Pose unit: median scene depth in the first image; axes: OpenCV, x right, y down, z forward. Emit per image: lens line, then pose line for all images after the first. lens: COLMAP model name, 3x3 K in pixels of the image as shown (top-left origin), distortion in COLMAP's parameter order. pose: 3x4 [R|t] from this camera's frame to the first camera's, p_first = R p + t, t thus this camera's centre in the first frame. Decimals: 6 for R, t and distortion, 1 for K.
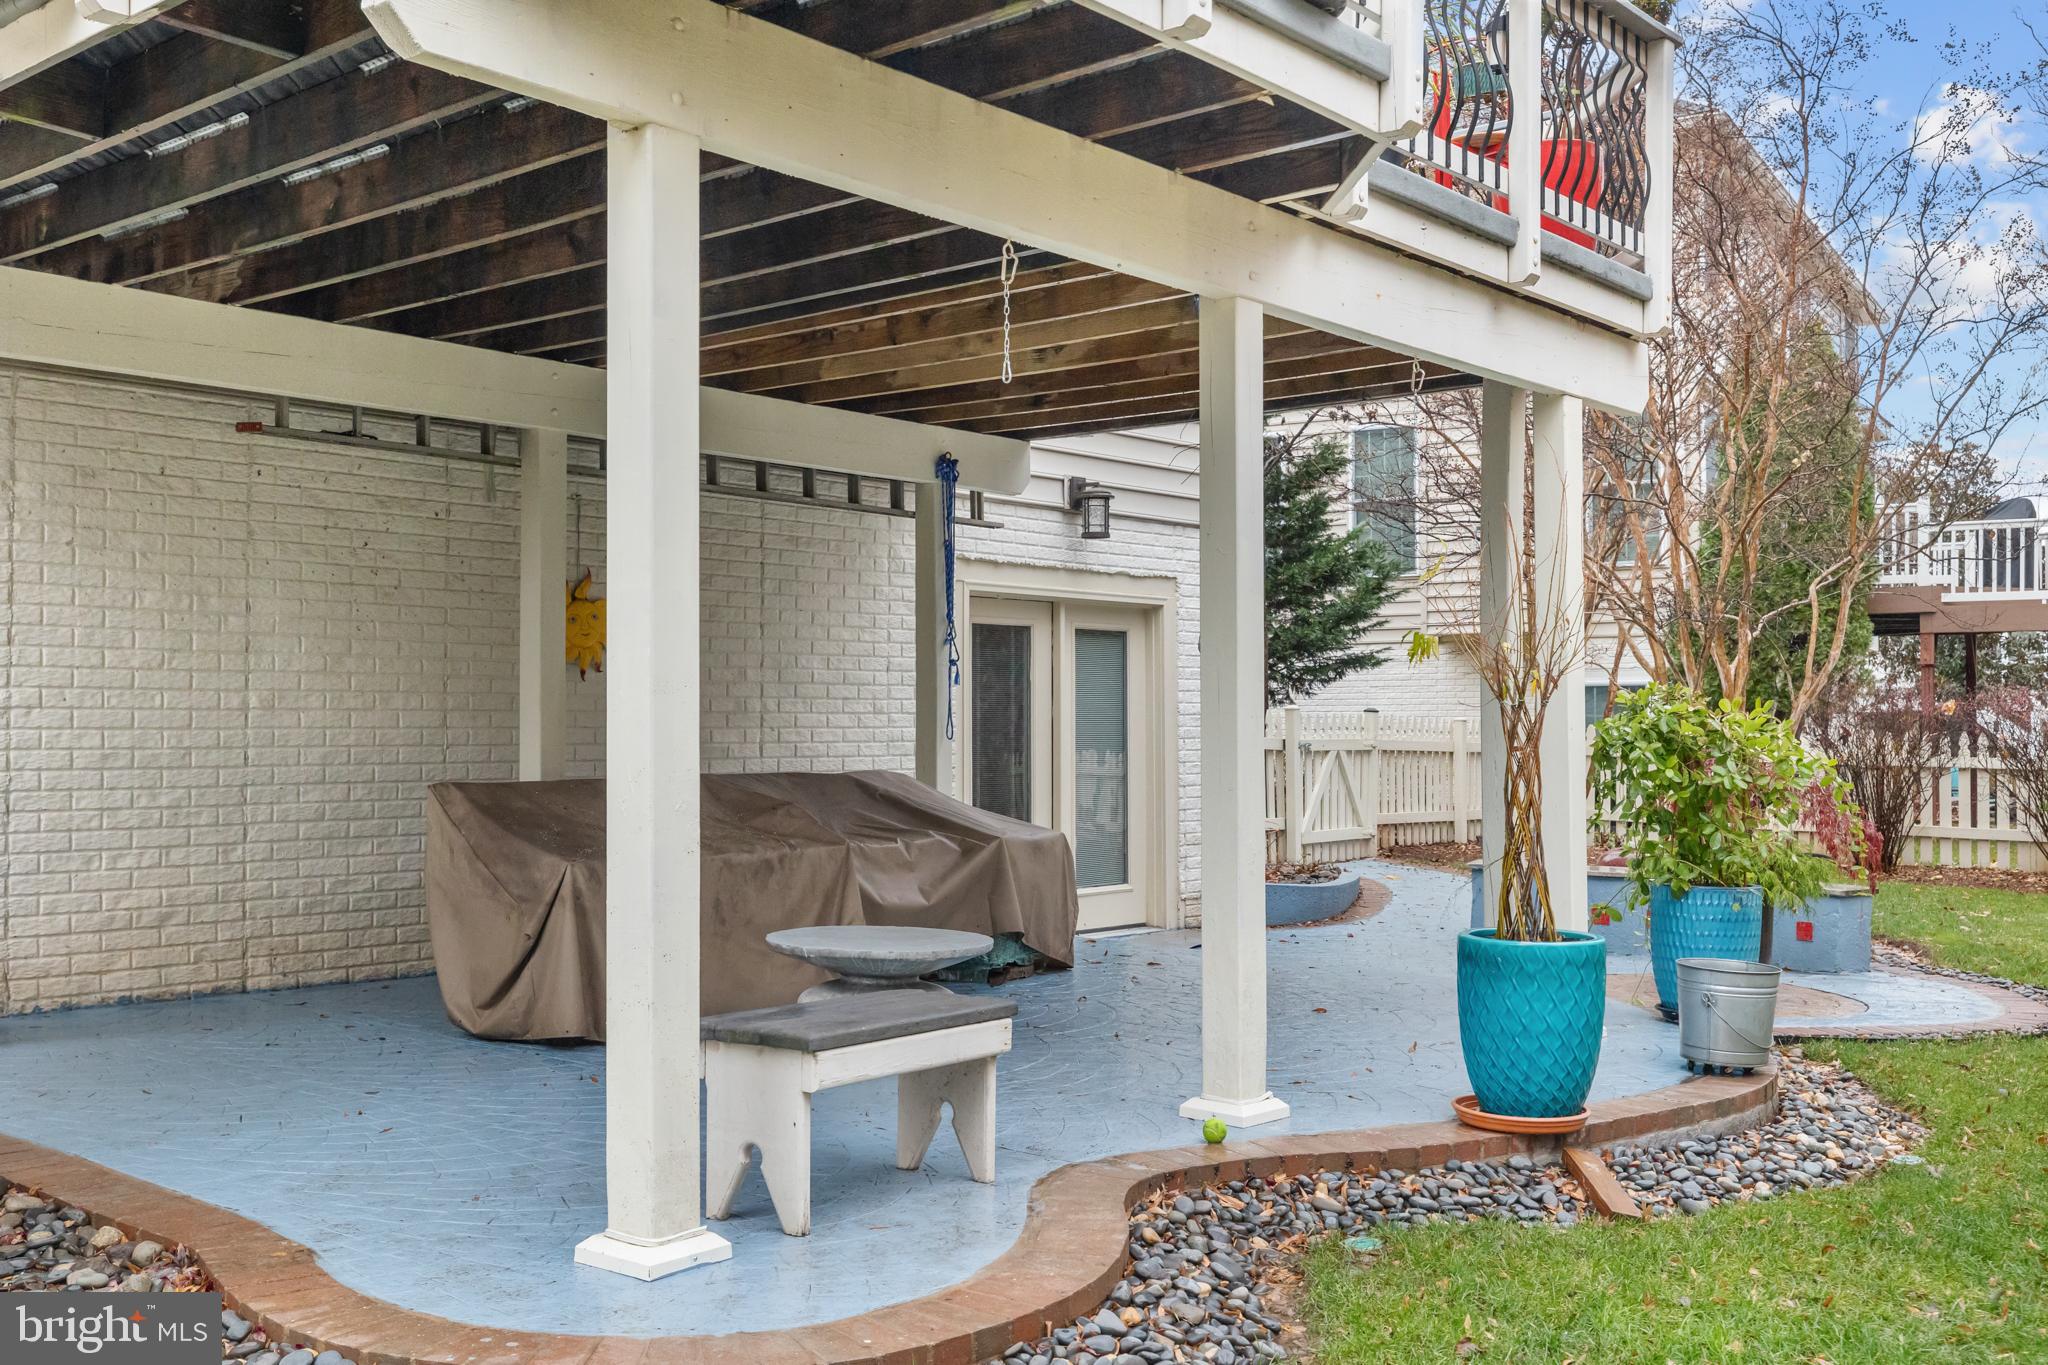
lens RADIAL K [[1977.9, 0, 1024.0], [0, 1977.9, 682.5], [0, 0, 1]] dist [-0.002956, -0.002626]
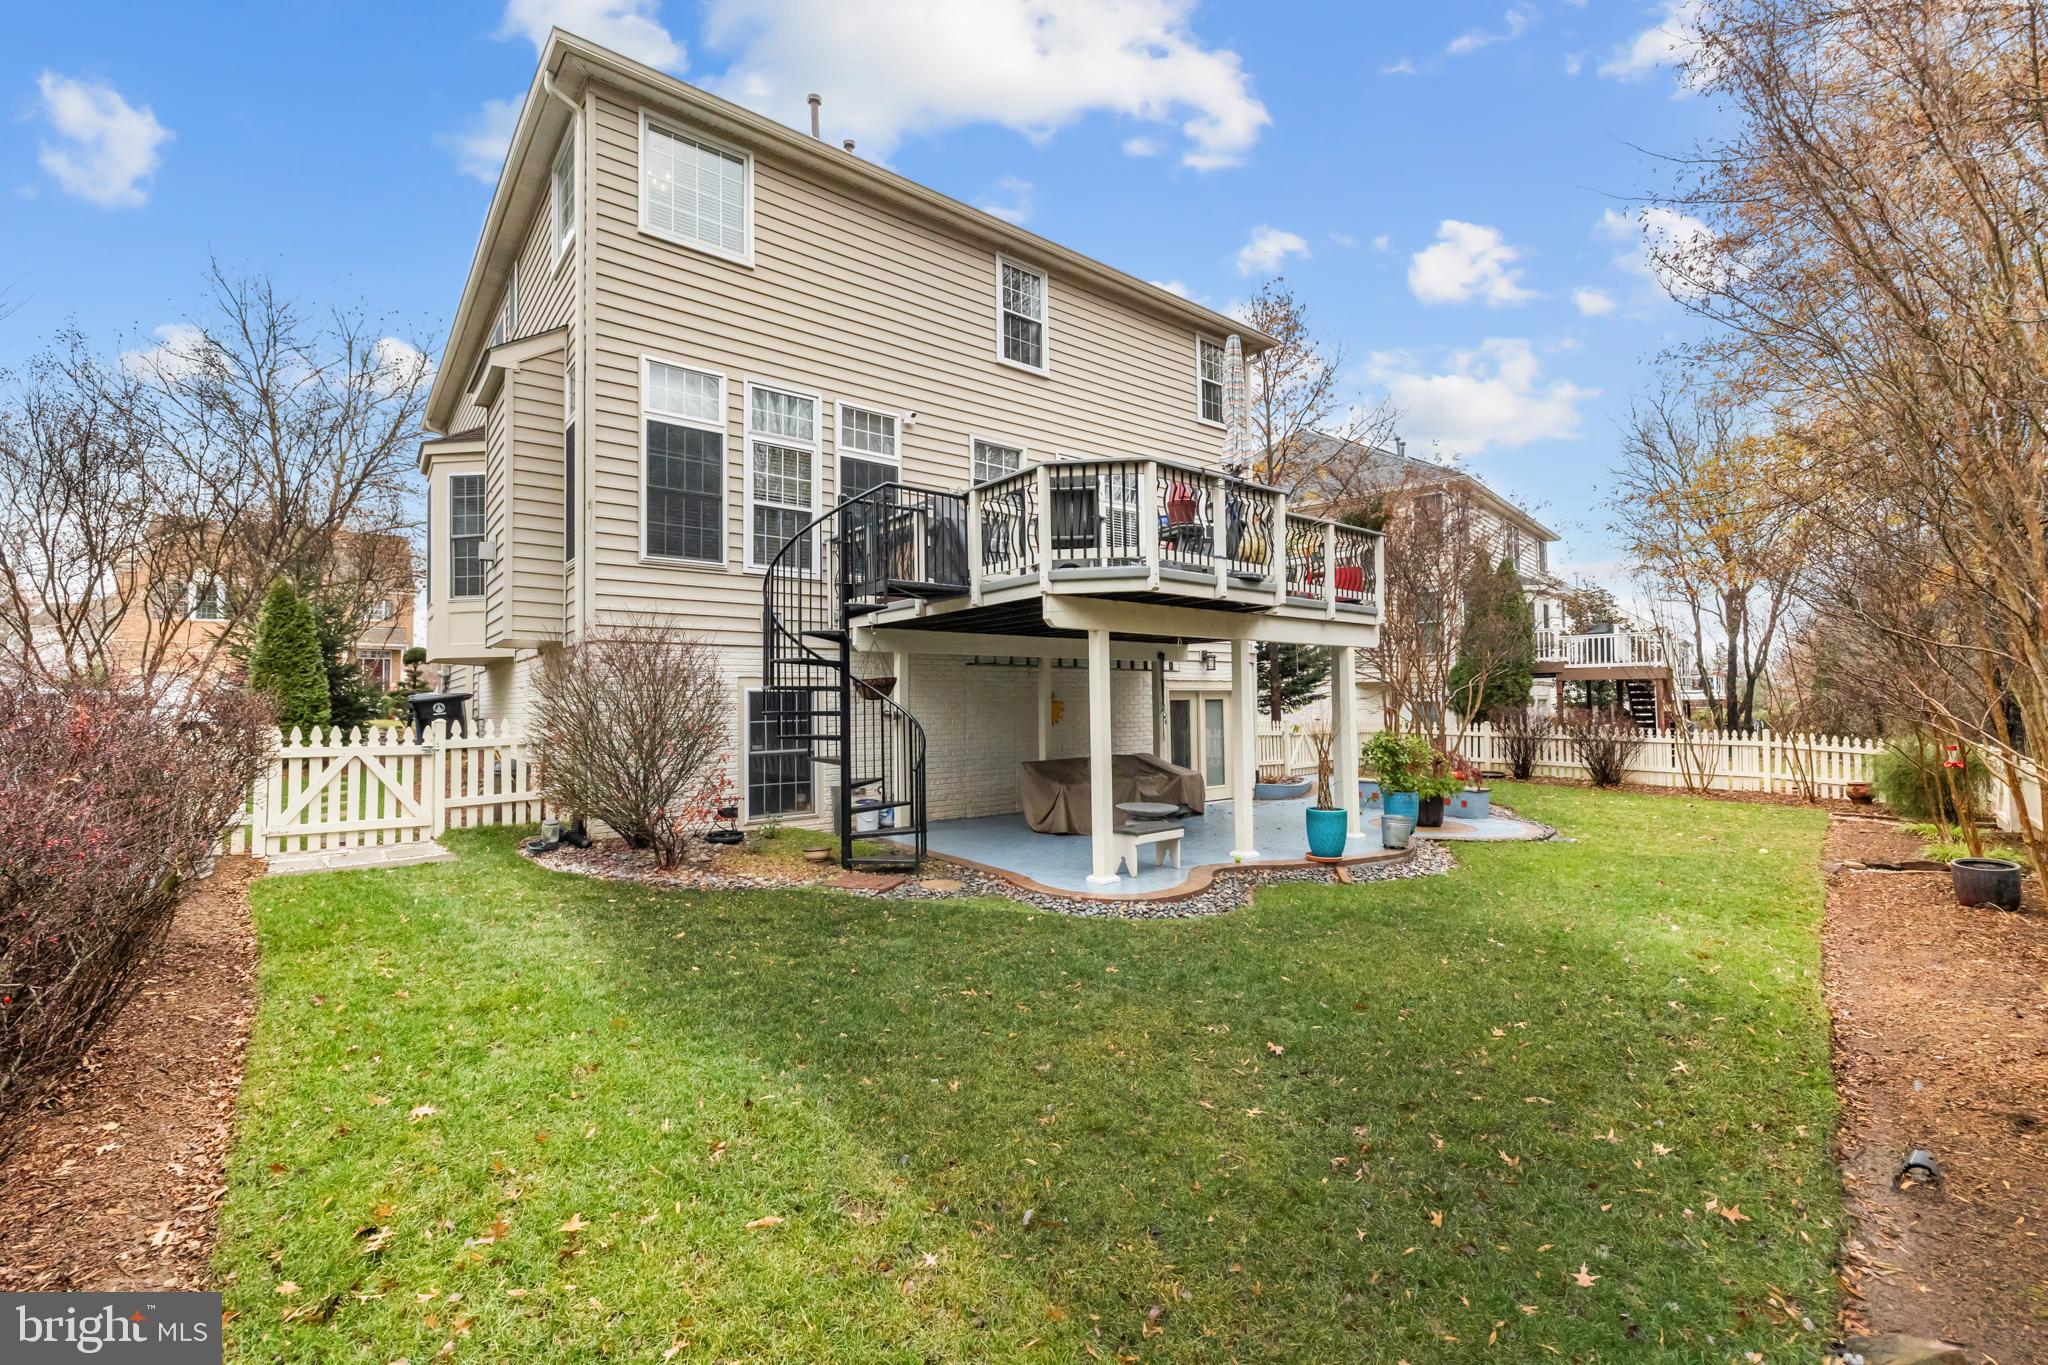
lens RADIAL K [[865.0, 0, 1017.8], [0, 865.0, 667.0], [0, 0, 1]] dist [0.000536, 0.000031]
pose [[0.980354, -0.020697, -0.196157, 0.009785], [0.017386, 0.999676, -0.018590, -0.089215], [0.196478, 0.014814, 0.980396, -0.535977]]
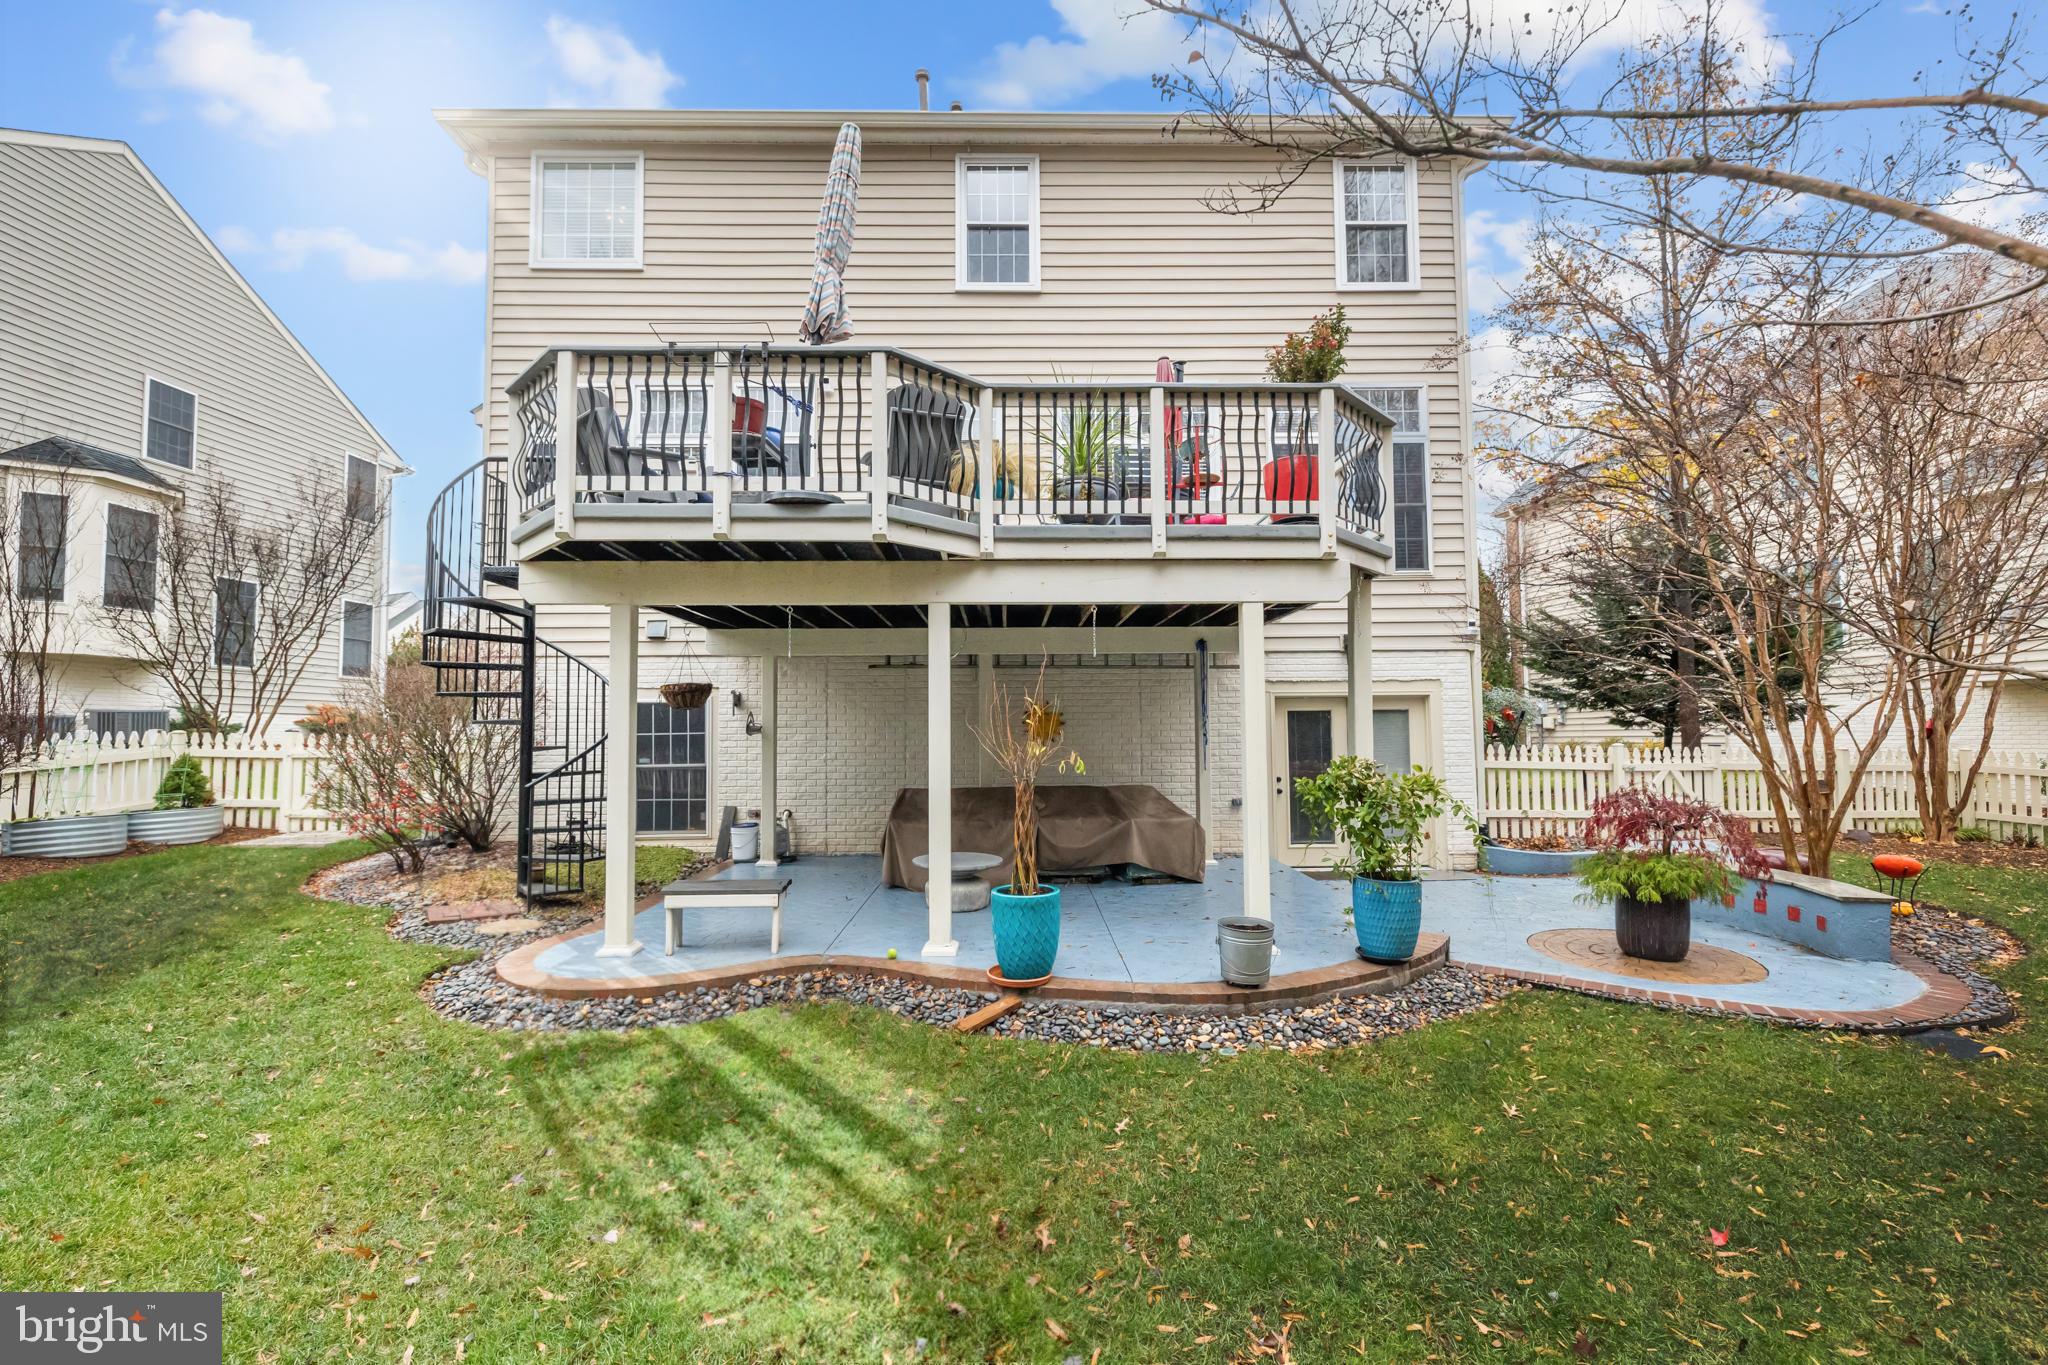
lens RADIAL K [[868.8, 0, 1024.9], [0, 868.8, 695.0], [0, 0, 1]] dist [0.000959, 0.000072]
pose [[0.650884, -0.043373, -0.757938, 0.733038], [0.026323, 0.999056, -0.034566, -0.034311], [0.758721, 0.002548, 0.651411, 0.311133]]
